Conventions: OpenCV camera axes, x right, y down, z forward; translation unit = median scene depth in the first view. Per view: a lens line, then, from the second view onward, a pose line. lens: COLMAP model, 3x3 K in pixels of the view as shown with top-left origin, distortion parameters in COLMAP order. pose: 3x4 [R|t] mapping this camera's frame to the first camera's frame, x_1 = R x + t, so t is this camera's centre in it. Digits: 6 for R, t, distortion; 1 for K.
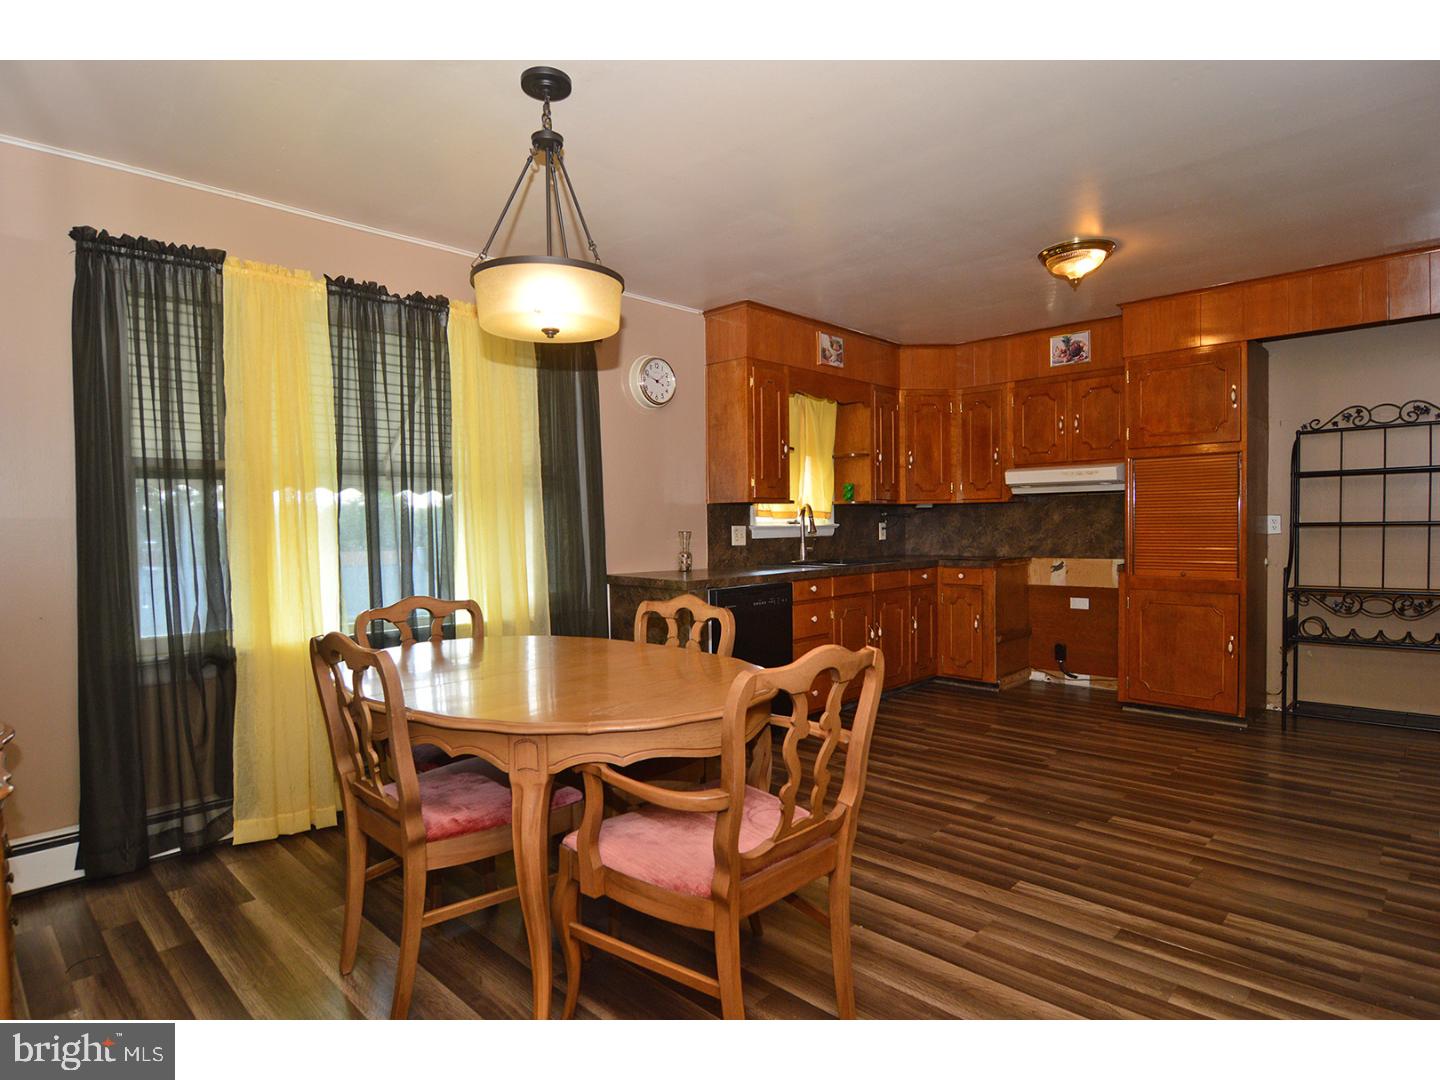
lens RADIAL K [[784.9, 0, 715.9], [0, 784.9, 543.1], [0, 0, 1]] dist [-0.004316, -0.007370]
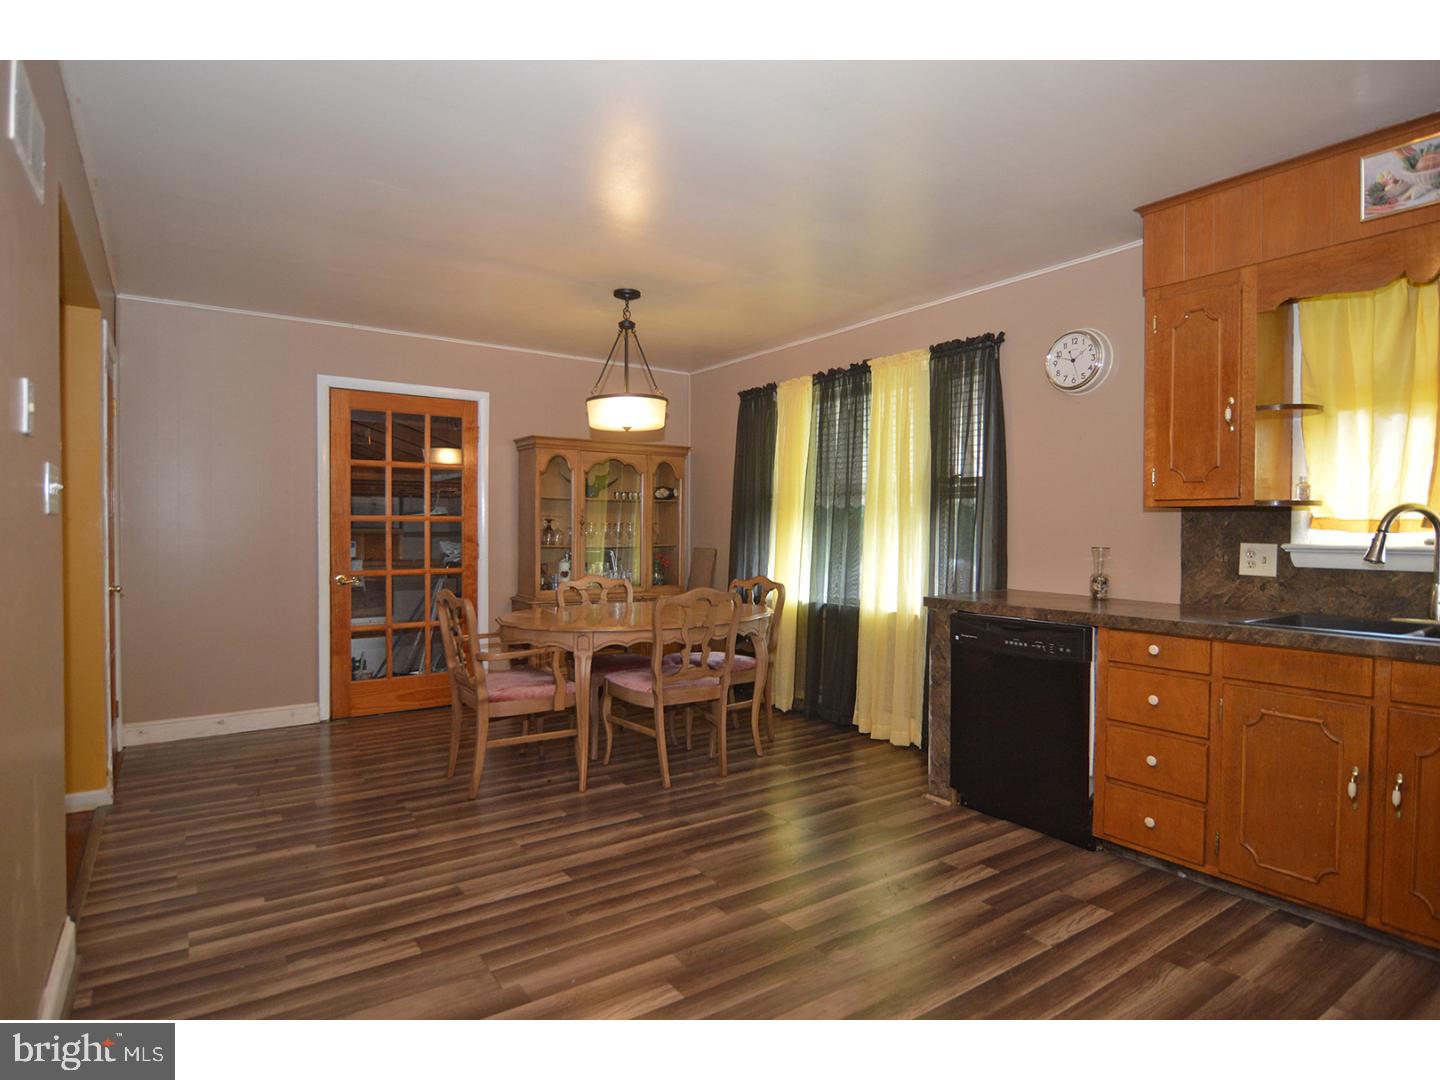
lens RADIAL K [[784.9, 0, 715.9], [0, 784.9, 543.1], [0, 0, 1]] dist [-0.004316, -0.007370]
pose [[-0.191161, 0.032591, -0.981018, 0.731410], [-0.028377, 0.998847, 0.038713, -0.035305], [0.981148, 0.035239, -0.190015, 0.734562]]
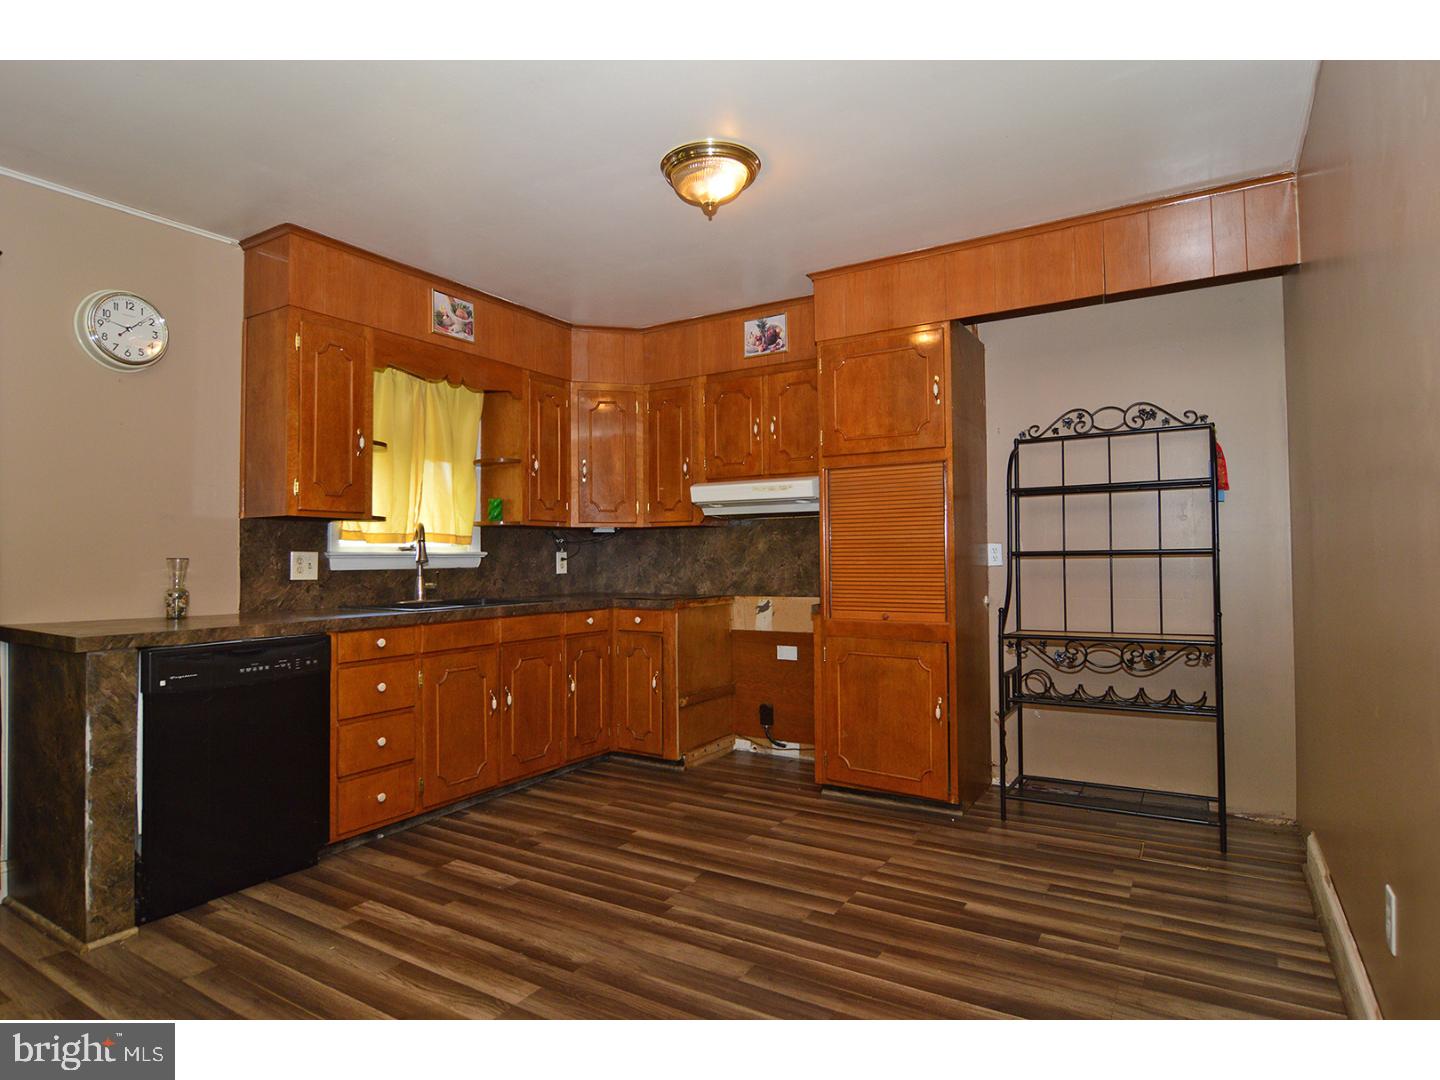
lens RADIAL K [[802.8, 0, 695.9], [0, 802.8, 533.3], [0, 0, 1]] dist [-0.000177, -0.001332]
pose [[0.979946, 0.012485, 0.198871, 0.238291], [-0.000678, 0.998238, -0.059330, 0.004020], [-0.199262, 0.058005, 0.978228, 0.238611]]
